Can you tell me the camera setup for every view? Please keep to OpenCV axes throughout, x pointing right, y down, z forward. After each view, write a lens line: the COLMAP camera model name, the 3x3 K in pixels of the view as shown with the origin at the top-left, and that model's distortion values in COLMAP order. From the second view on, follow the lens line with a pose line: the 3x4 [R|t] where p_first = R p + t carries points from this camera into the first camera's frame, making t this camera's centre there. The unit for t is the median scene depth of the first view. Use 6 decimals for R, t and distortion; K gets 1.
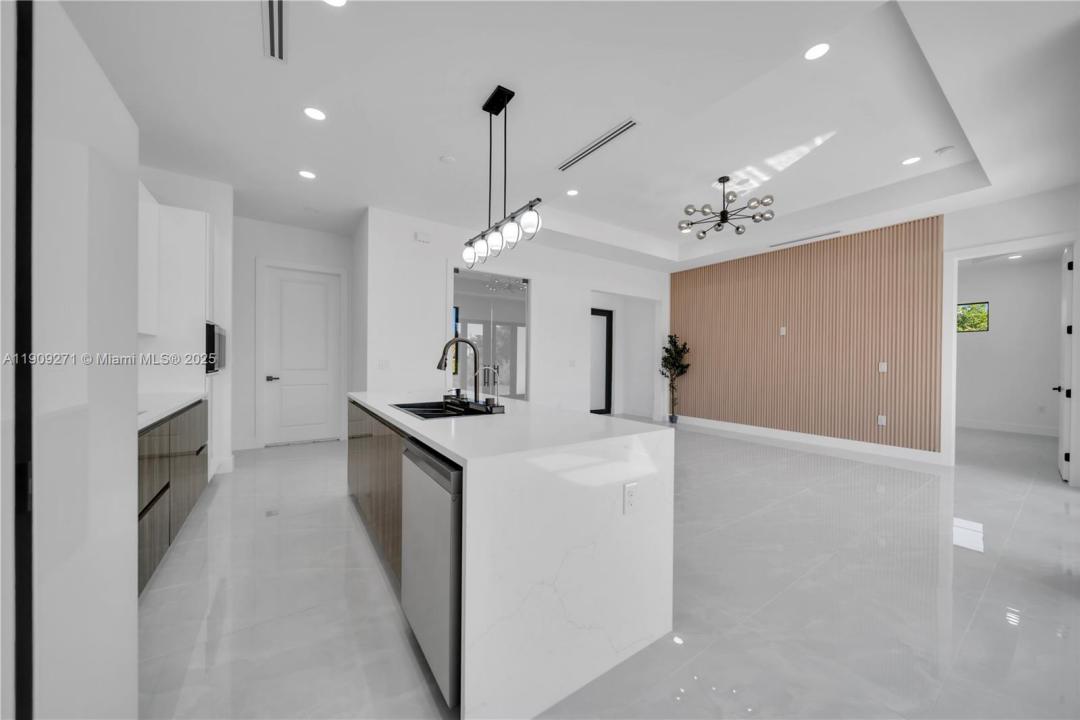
lens RADIAL K [[365.3, 0, 540.0], [0, 365.3, 360.0], [0, 0, 1]] dist [-0.000333, -0.000019]
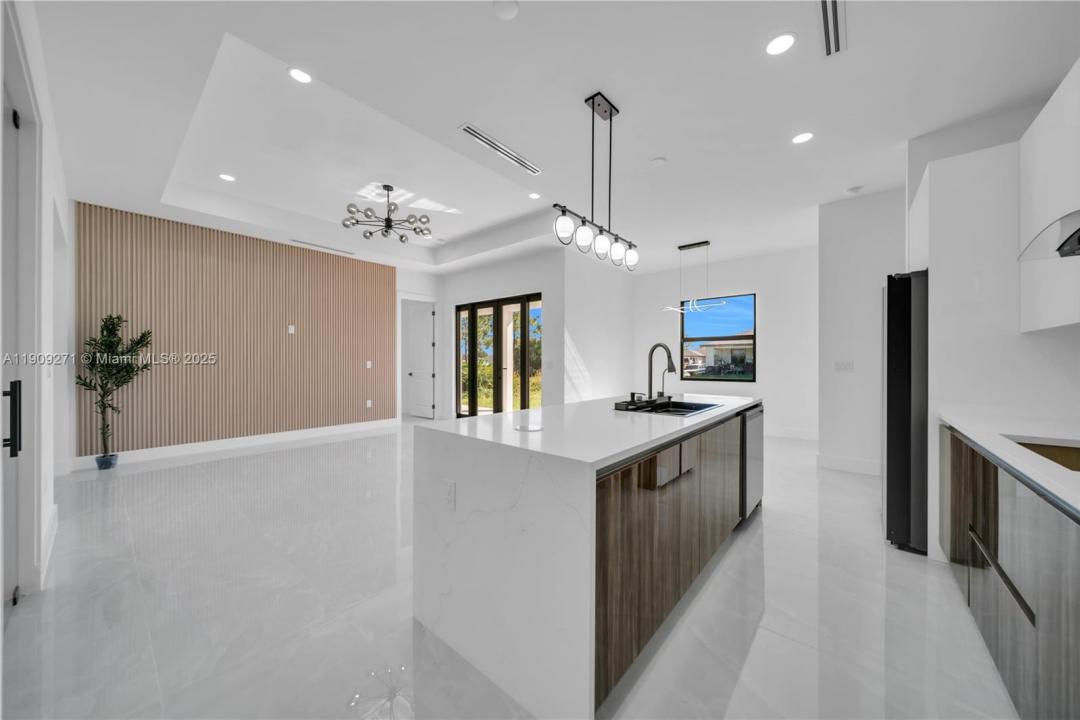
lens RADIAL K [[374.2, 0, 537.7], [0, 374.2, 363.4], [0, 0, 1]] dist [0.000241, 0.000006]
pose [[-0.247039, -0.011205, 0.968941, -0.597466], [-0.000289, 0.999934, 0.011490, -0.000495], [-0.969005, 0.002559, -0.247026, 0.778382]]
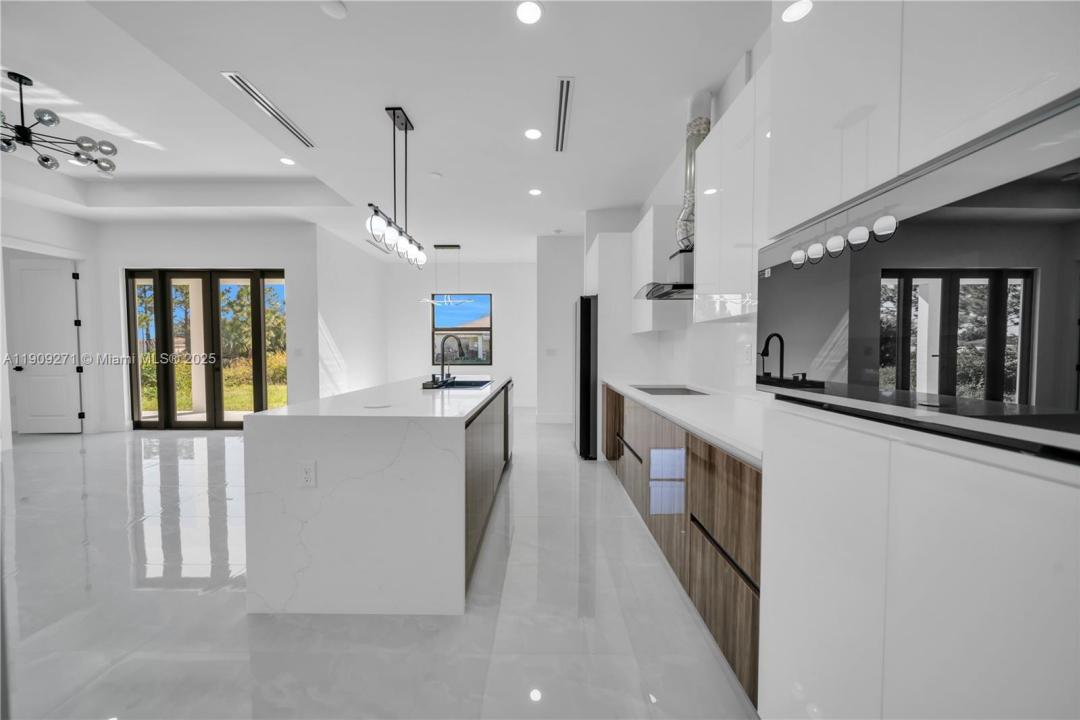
lens RADIAL K [[374.2, 0, 537.7], [0, 374.2, 363.4], [0, 0, 1]] dist [0.000241, 0.000006]
pose [[-0.810255, -0.029780, 0.585321, -0.637203], [-0.005090, 0.999028, 0.043782, -0.000752], [-0.586056, 0.032495, -0.809619, 0.931886]]
